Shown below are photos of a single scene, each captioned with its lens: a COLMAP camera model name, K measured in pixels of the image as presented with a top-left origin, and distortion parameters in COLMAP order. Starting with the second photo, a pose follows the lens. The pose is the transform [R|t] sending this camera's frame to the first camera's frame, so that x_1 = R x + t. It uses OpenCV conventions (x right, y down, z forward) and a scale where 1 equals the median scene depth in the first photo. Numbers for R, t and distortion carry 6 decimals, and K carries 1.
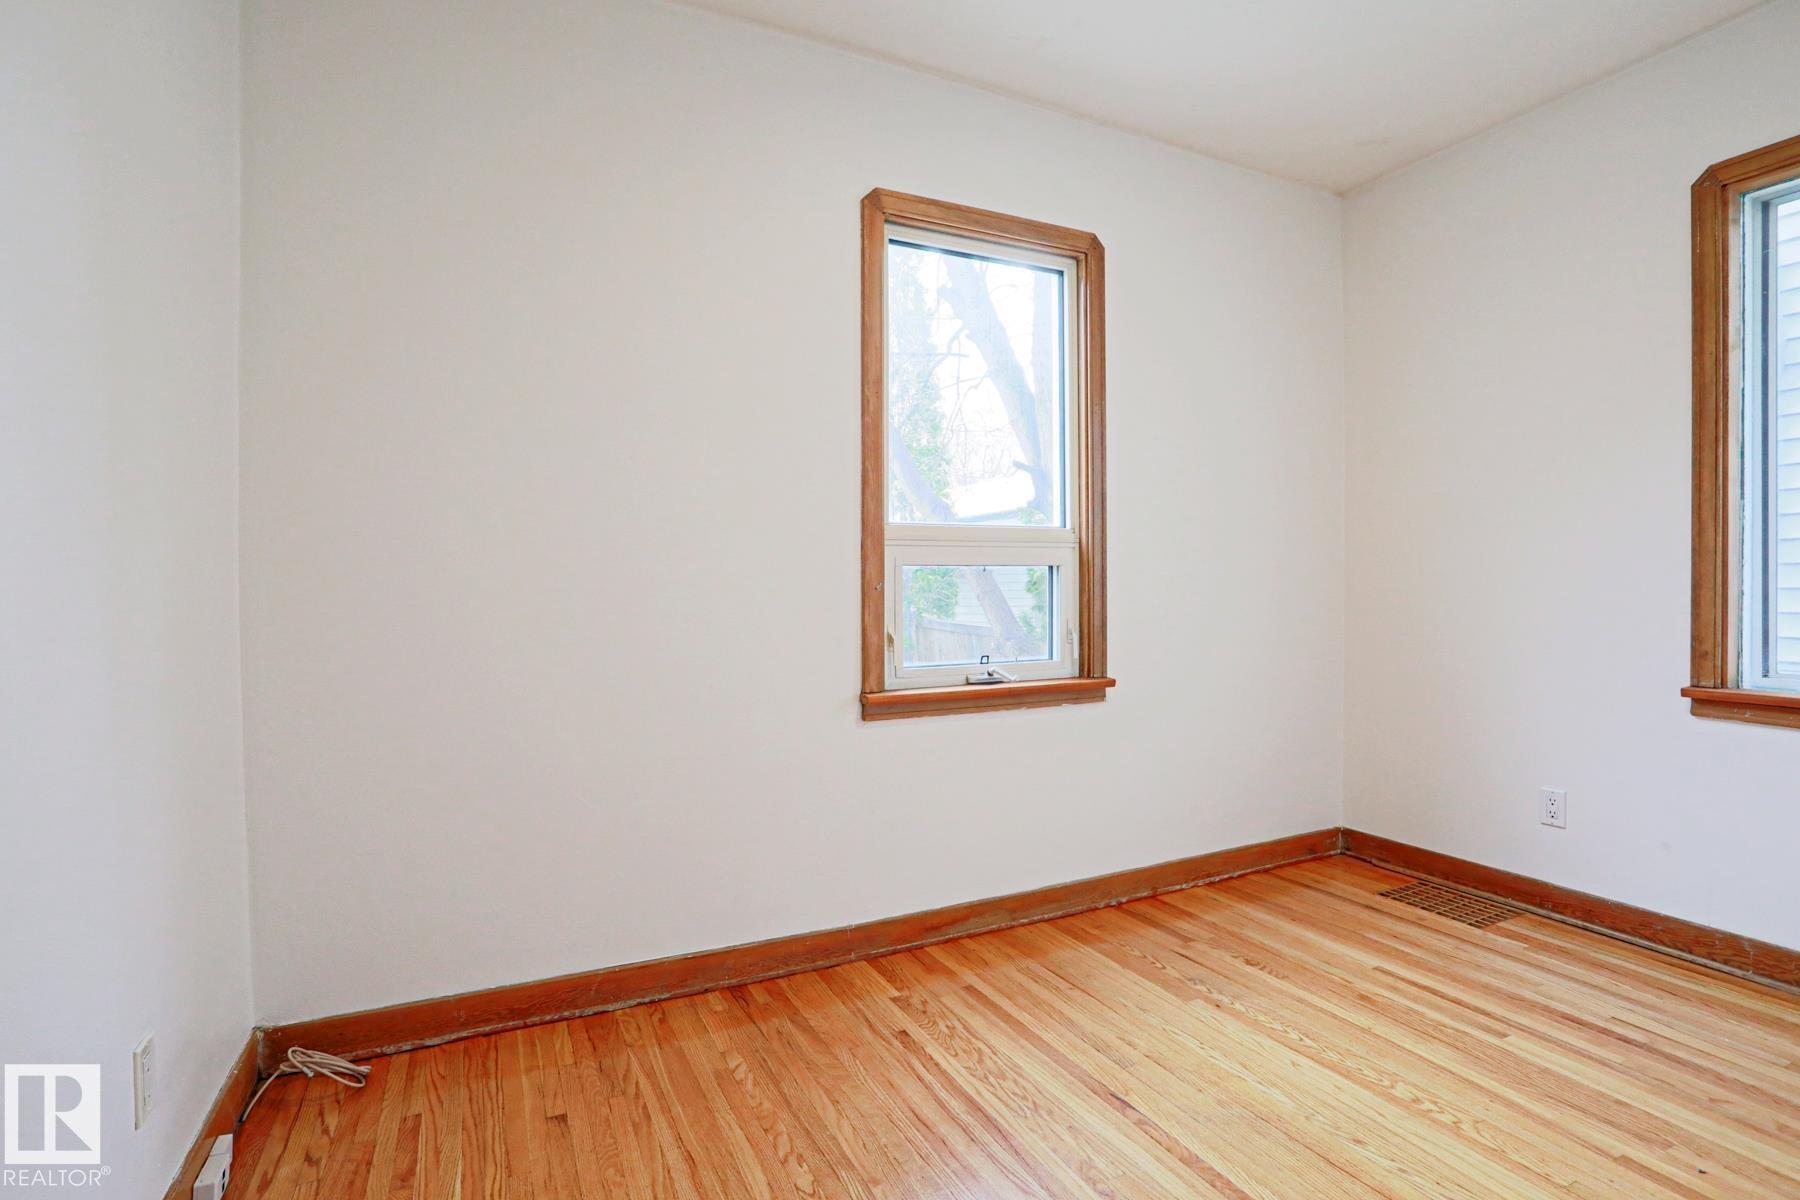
lens RADIAL K [[912.8, 0, 900.0], [0, 912.8, 600.0], [0, 0, 1]] dist [-0.072023, 0.031529]
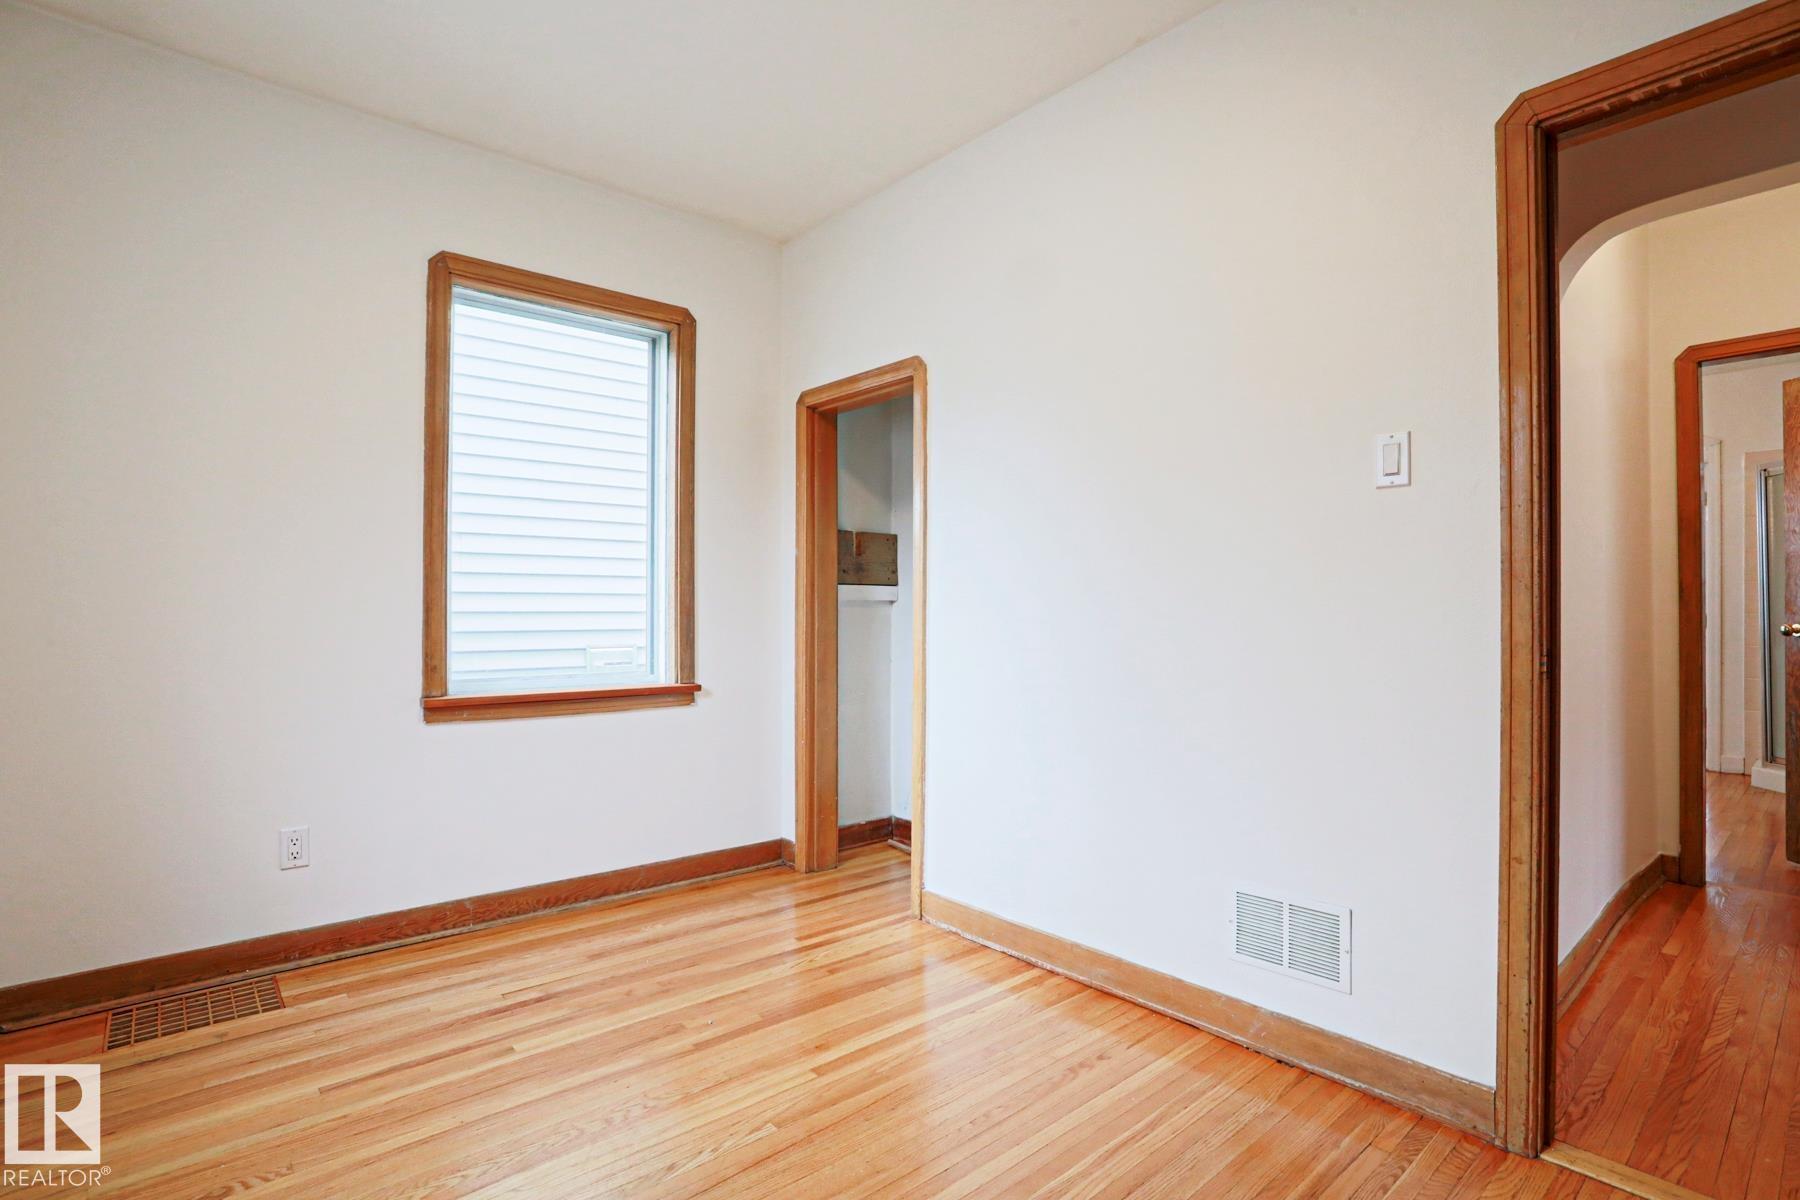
lens RADIAL K [[912.8, 0, 900.0], [0, 912.8, 600.0], [0, 0, 1]] dist [-0.072023, 0.031529]
pose [[-0.296929, 0.005737, 0.954882, -0.375078], [0.011095, 0.999935, -0.002557, -0.017426], [-0.954835, 0.009835, -0.296973, 0.744134]]
